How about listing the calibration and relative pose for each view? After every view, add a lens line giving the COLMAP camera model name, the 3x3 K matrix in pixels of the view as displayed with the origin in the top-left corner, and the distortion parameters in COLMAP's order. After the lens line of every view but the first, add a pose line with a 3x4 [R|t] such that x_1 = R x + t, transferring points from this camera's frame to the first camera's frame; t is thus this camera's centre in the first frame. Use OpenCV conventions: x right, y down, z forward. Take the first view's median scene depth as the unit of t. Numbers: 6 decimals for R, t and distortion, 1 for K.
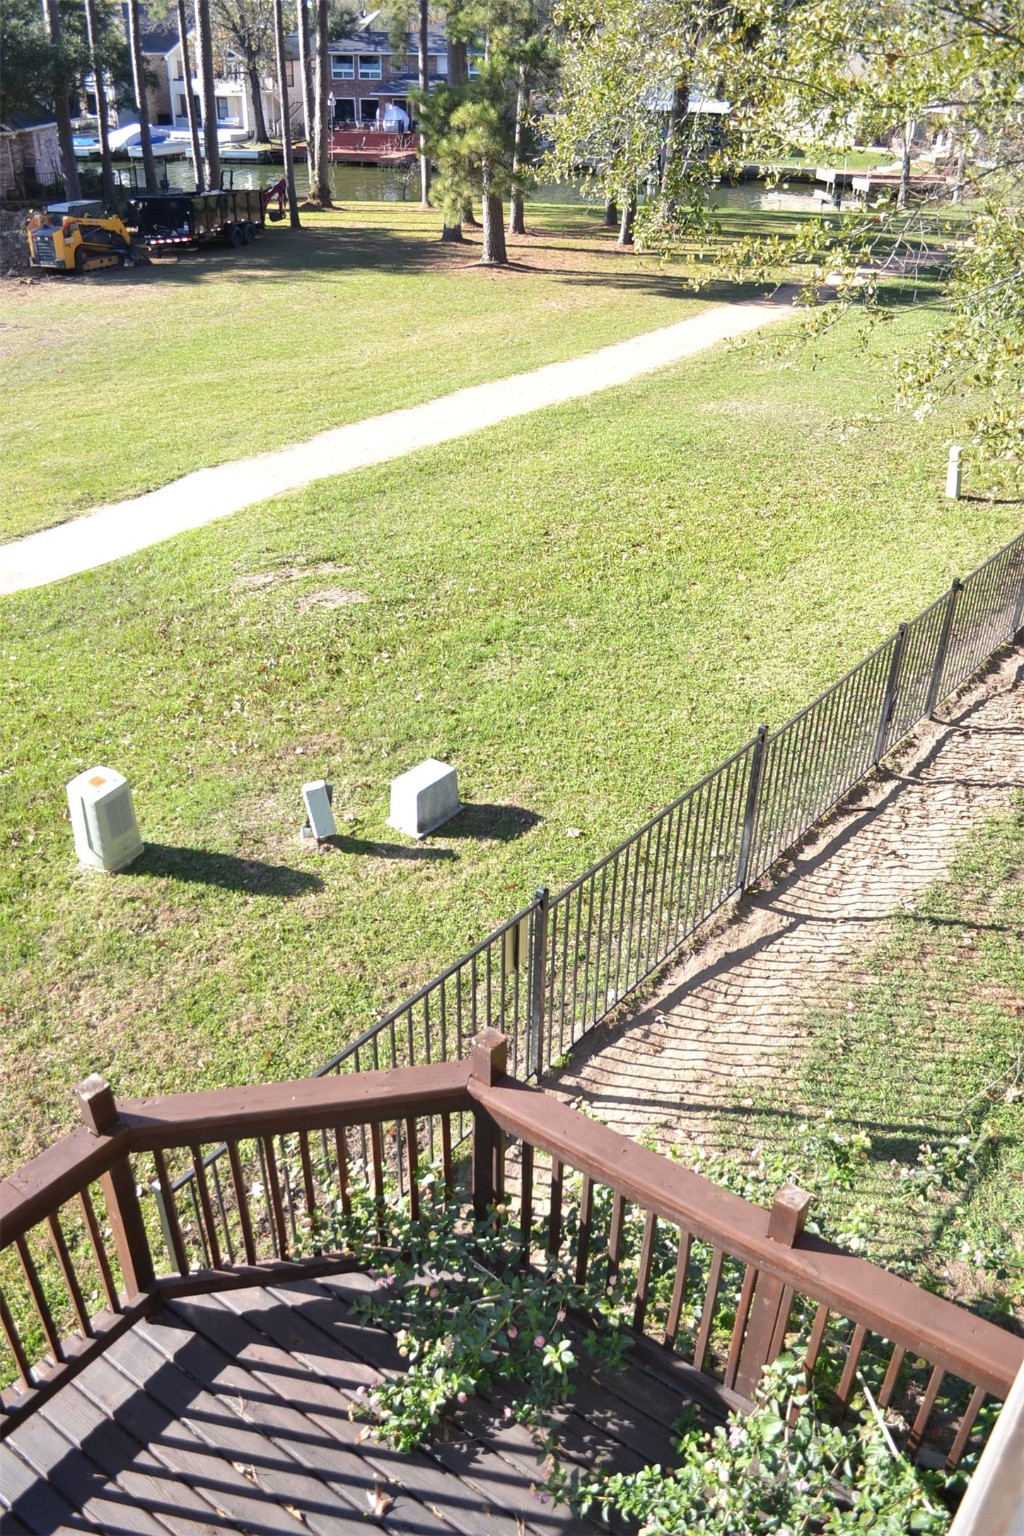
lens RADIAL K [[1245.9, 0, 512.0], [0, 1245.9, 768.0], [0, 0, 1]] dist [-0.093744, 0.035273]
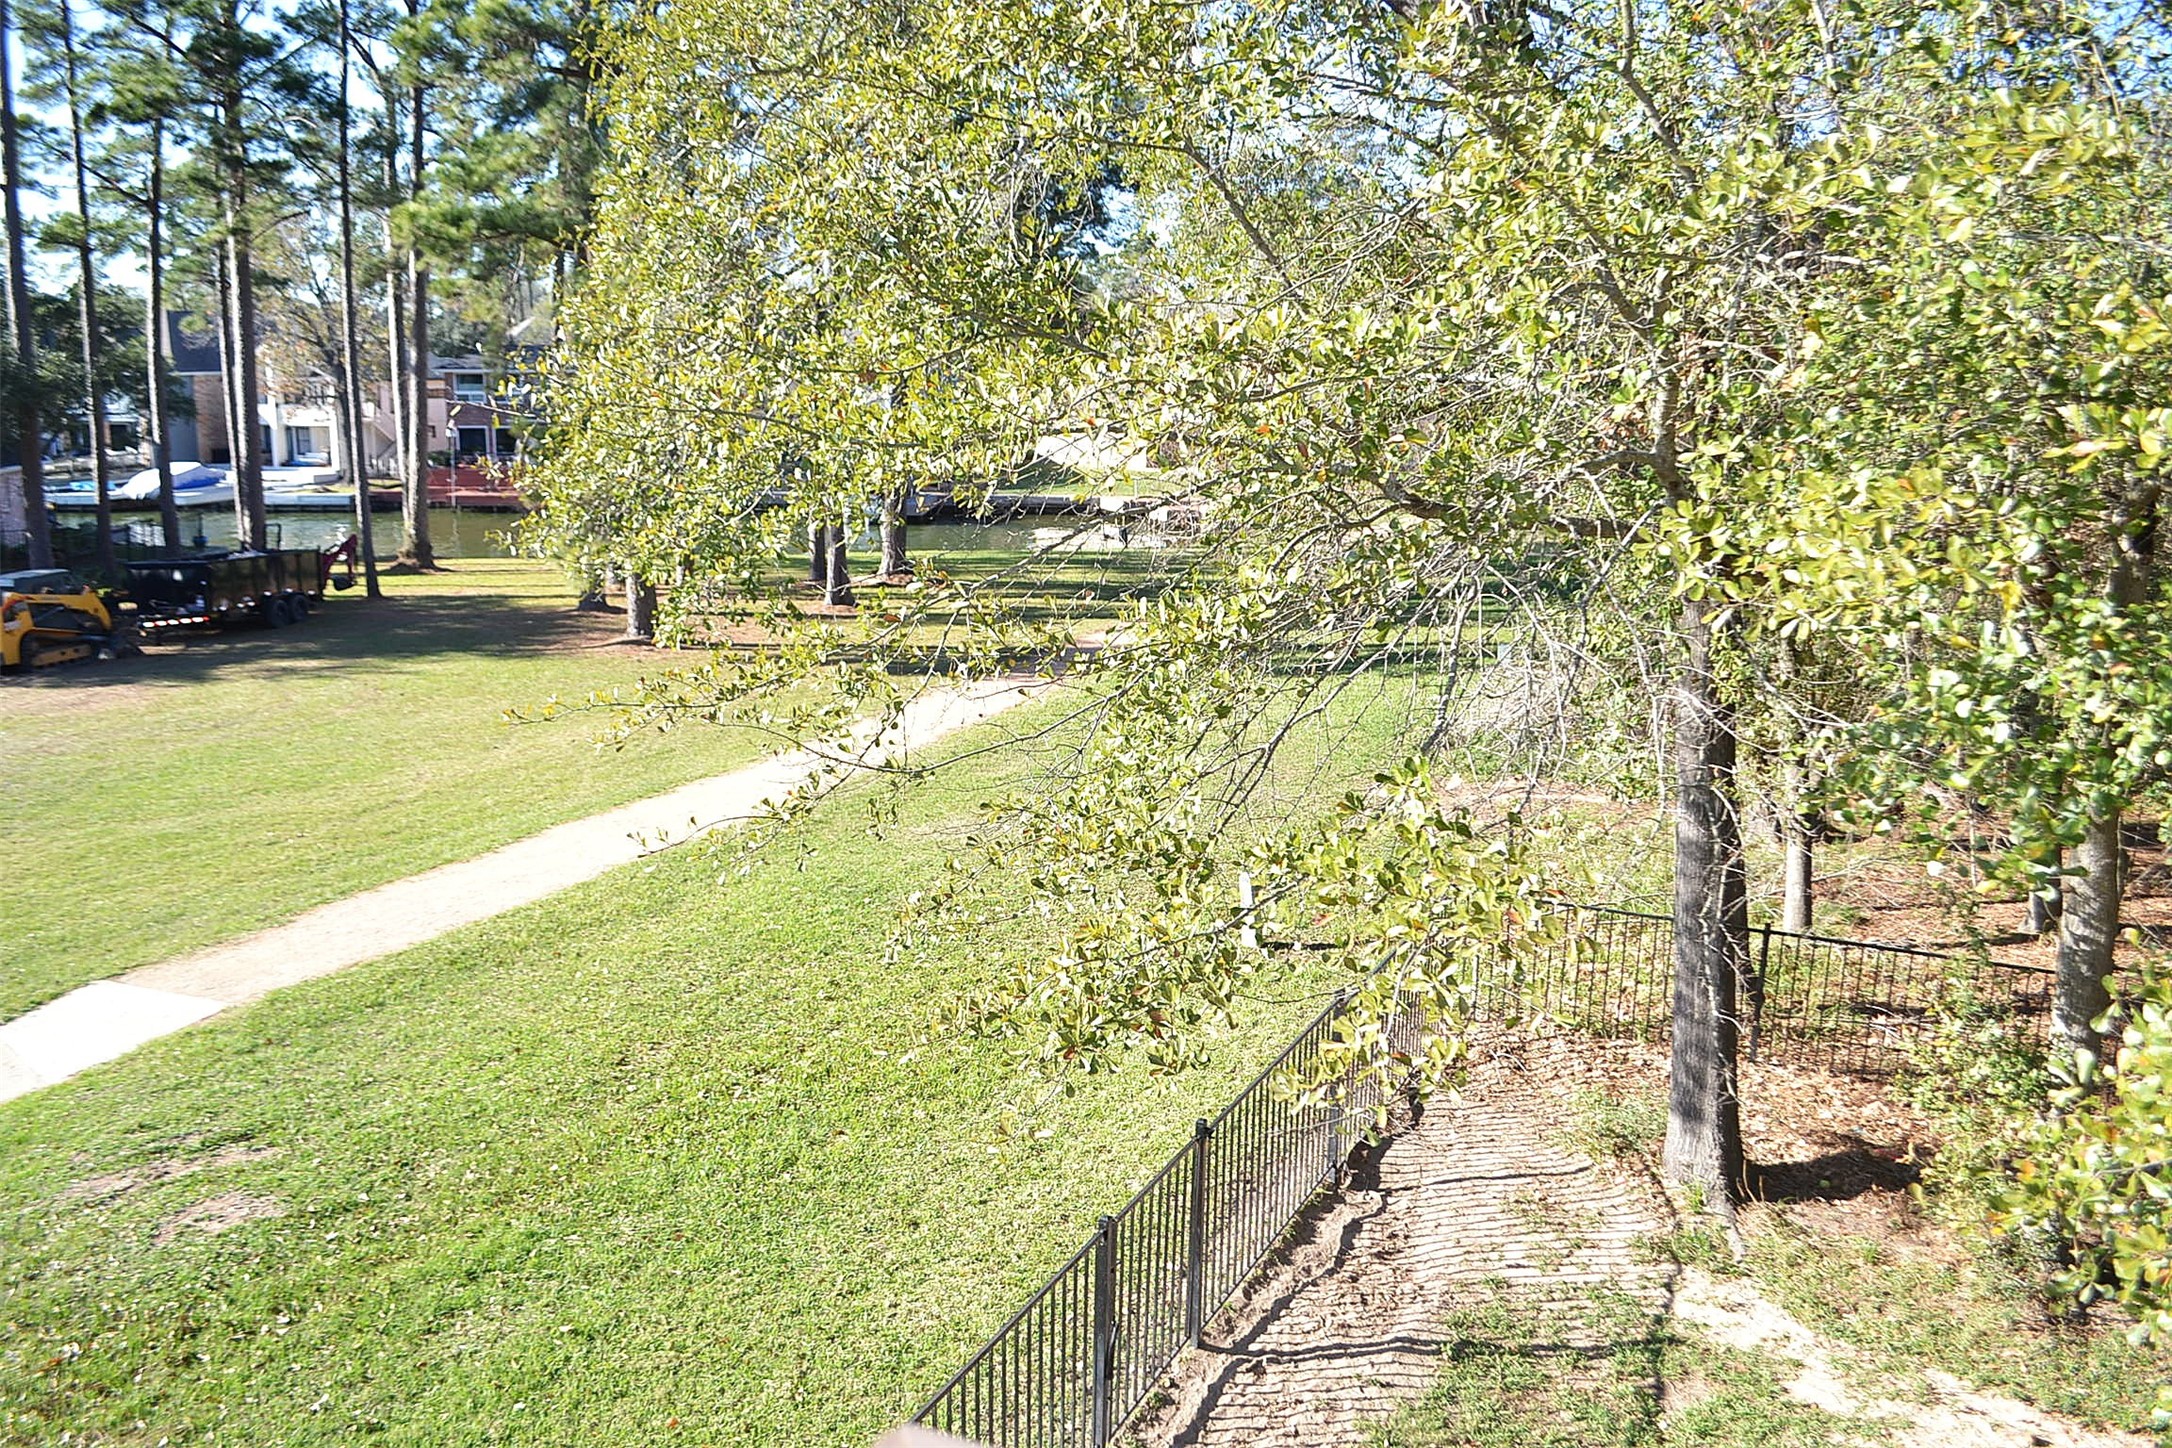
lens RADIAL K [[1728.4, 0, 1097.0], [0, 1728.4, 735.8], [0, 0, 1]] dist [-0.081221, 0.011472]
pose [[0.979268, -0.049380, 0.196458, 0.097912], [0.108940, 0.946024, -0.305240, -0.051122], [-0.170781, 0.320314, 0.931790, 0.088665]]
